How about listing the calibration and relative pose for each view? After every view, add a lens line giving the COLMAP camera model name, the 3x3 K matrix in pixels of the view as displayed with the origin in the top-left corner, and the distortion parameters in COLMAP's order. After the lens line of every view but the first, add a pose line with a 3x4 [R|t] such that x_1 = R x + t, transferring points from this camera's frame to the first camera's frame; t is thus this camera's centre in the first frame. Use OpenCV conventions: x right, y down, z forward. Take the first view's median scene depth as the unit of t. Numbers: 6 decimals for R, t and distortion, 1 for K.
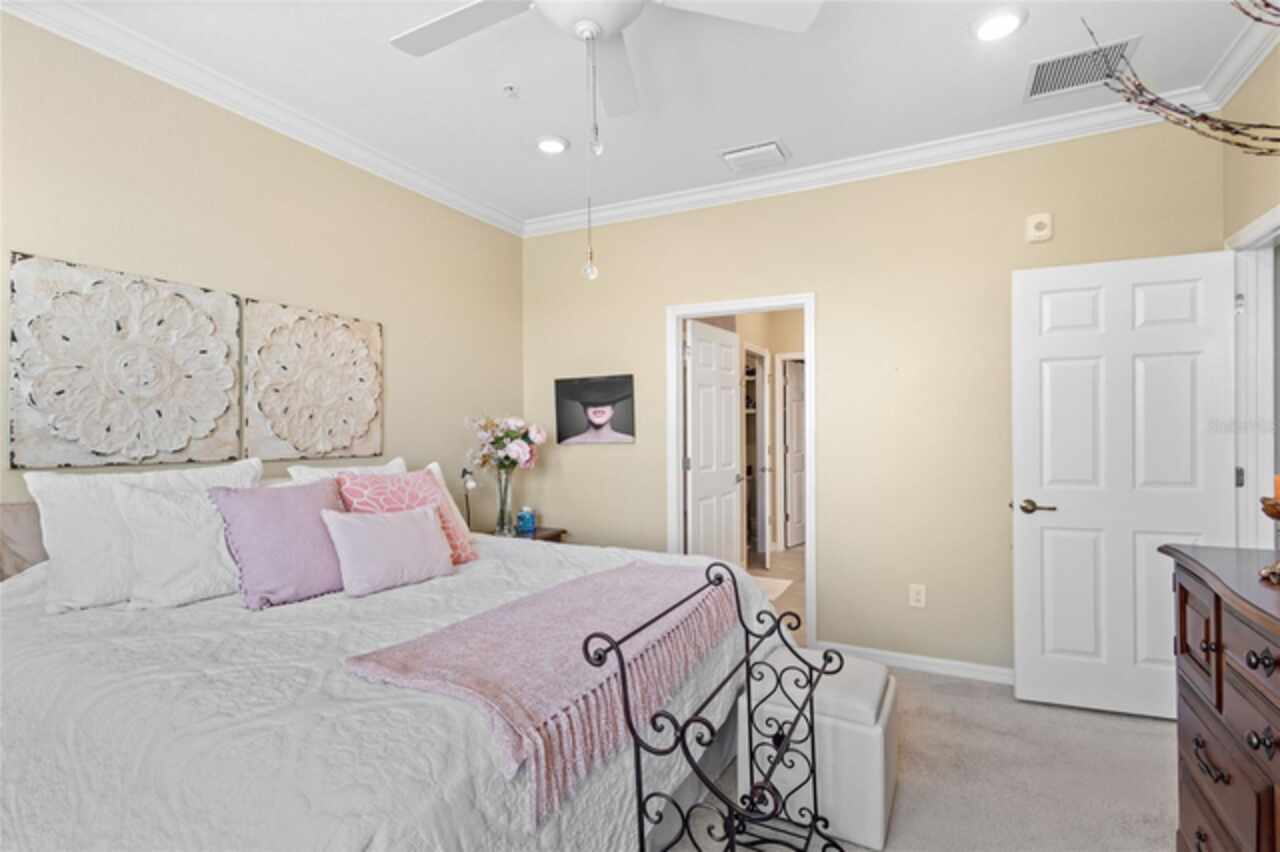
lens RADIAL K [[592.6, 0, 641.6], [0, 592.6, 425.5], [0, 0, 1]] dist [0.003771, 0.000167]
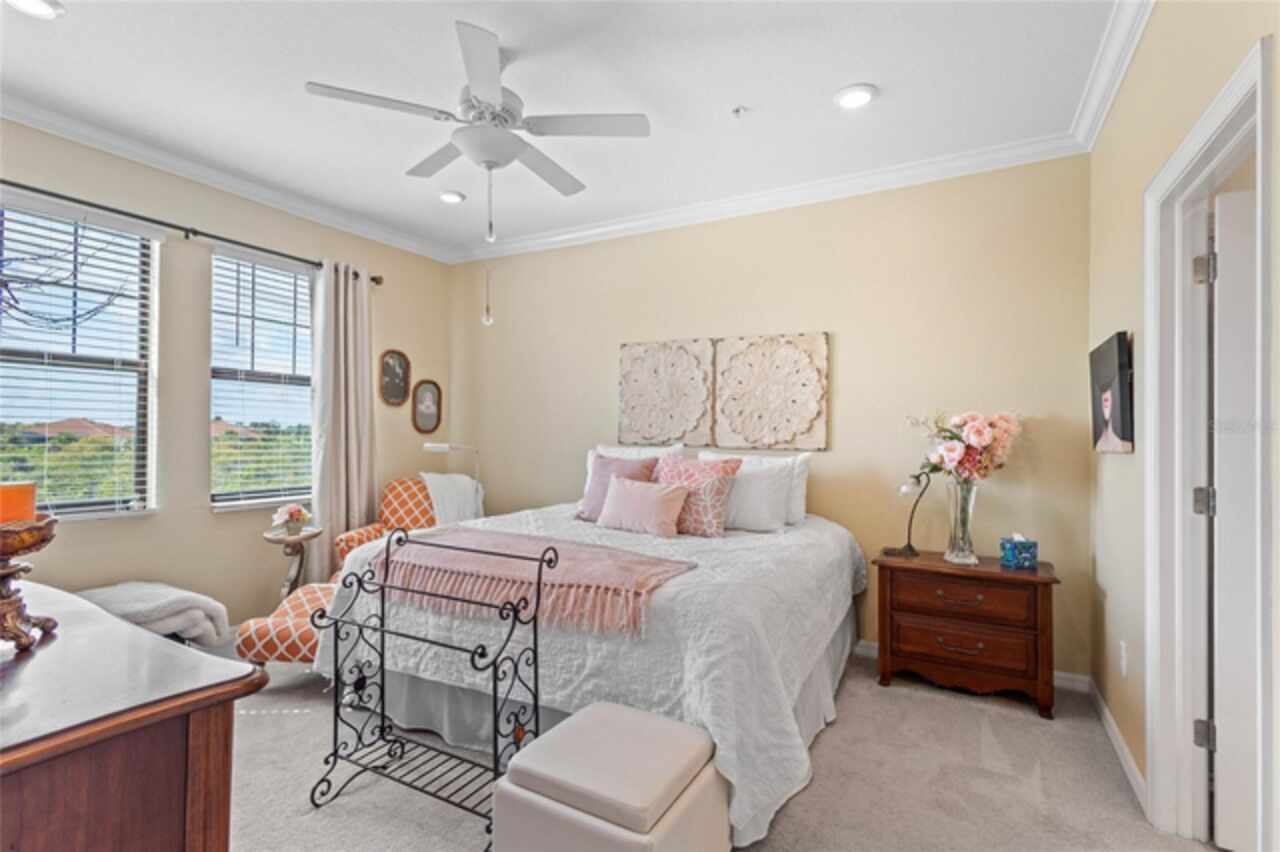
lens RADIAL K [[592.6, 0, 639.5], [0, 592.6, 427.7], [0, 0, 1]] dist [0.003771, 0.000167]
pose [[-0.018070, 0.002688, -0.999833, 0.775018], [-0.002428, 0.999993, 0.002733, 0.006130], [0.999834, 0.002477, -0.018064, 0.761097]]
